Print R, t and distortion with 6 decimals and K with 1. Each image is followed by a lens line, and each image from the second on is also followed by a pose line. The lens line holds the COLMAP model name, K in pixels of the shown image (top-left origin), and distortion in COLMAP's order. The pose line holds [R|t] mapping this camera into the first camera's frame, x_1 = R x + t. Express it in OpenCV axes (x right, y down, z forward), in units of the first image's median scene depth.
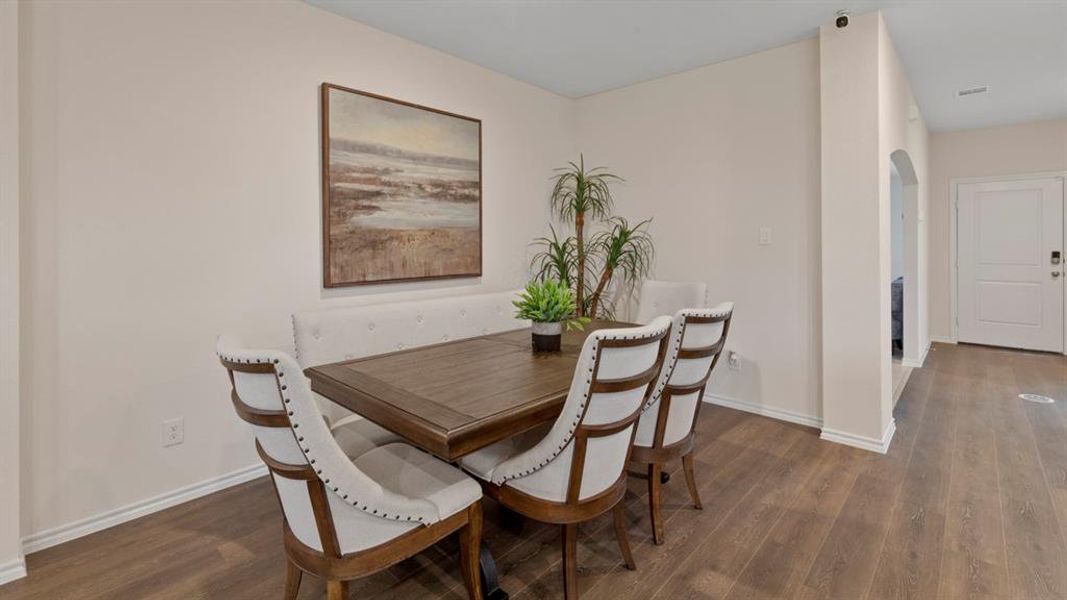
lens RADIAL K [[476.0, 0, 533.0], [0, 476.0, 243.2], [0, 0, 1]] dist [0.000881, -0.000125]
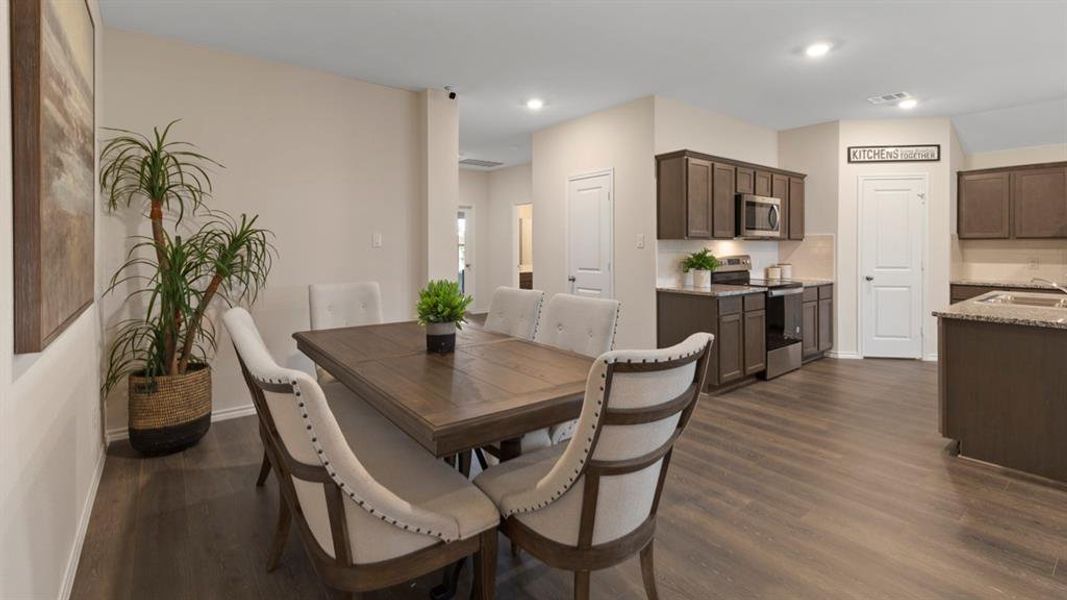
lens RADIAL K [[478.3, 0, 533.2], [0, 478.3, 247.9], [0, 0, 1]] dist [0.001970, -0.000168]
pose [[0.156911, 0.000154, 0.987613, -0.662722], [-0.004048, 0.999992, 0.000488, 0.003166], [-0.987604, -0.004074, 0.156911, 0.448031]]
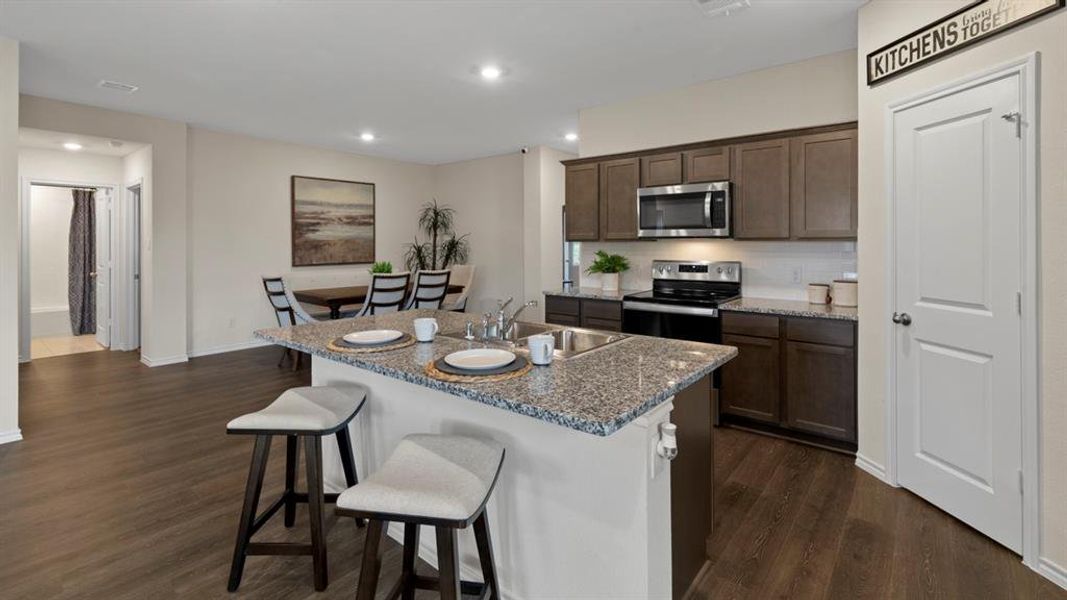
lens RADIAL K [[476.0, 0, 533.0], [0, 476.0, 243.2], [0, 0, 1]] dist [0.000881, -0.000125]
pose [[0.998124, 0.002503, 0.061174, 0.478672], [-0.002606, 0.999995, 0.001599, -0.019733], [-0.061170, -0.001756, 0.998126, -1.129134]]
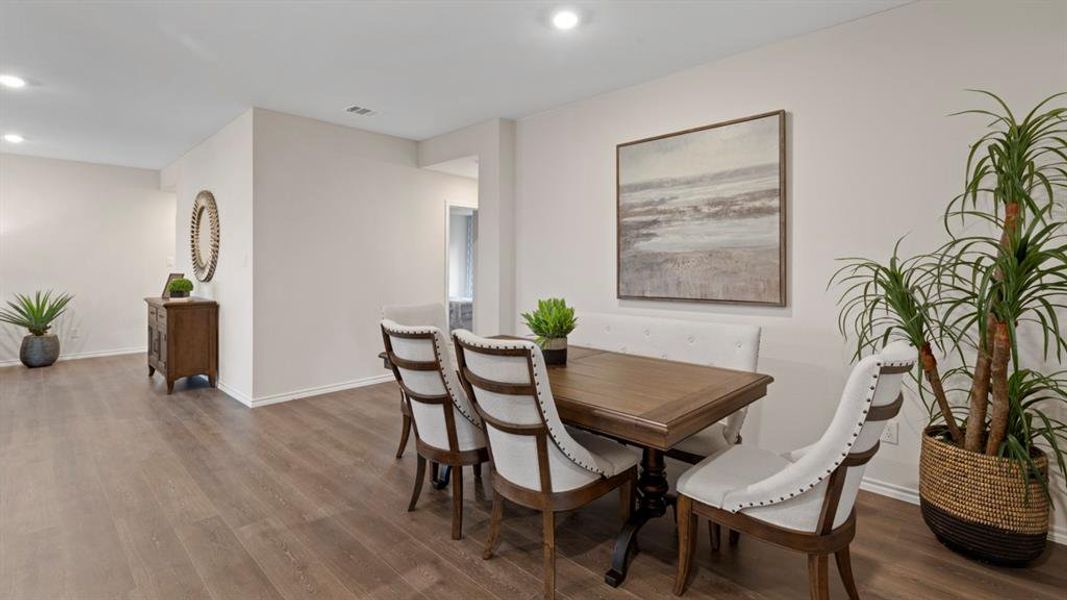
lens RADIAL K [[482.7, 0, 539.0], [0, 482.7, 264.1], [0, 0, 1]] dist [0.004056, -0.000046]
pose [[-0.007960, -0.000420, -0.999968, 0.790301], [0.001176, 0.999999, -0.000430, -0.002023], [0.999968, -0.001179, -0.007960, 0.679430]]
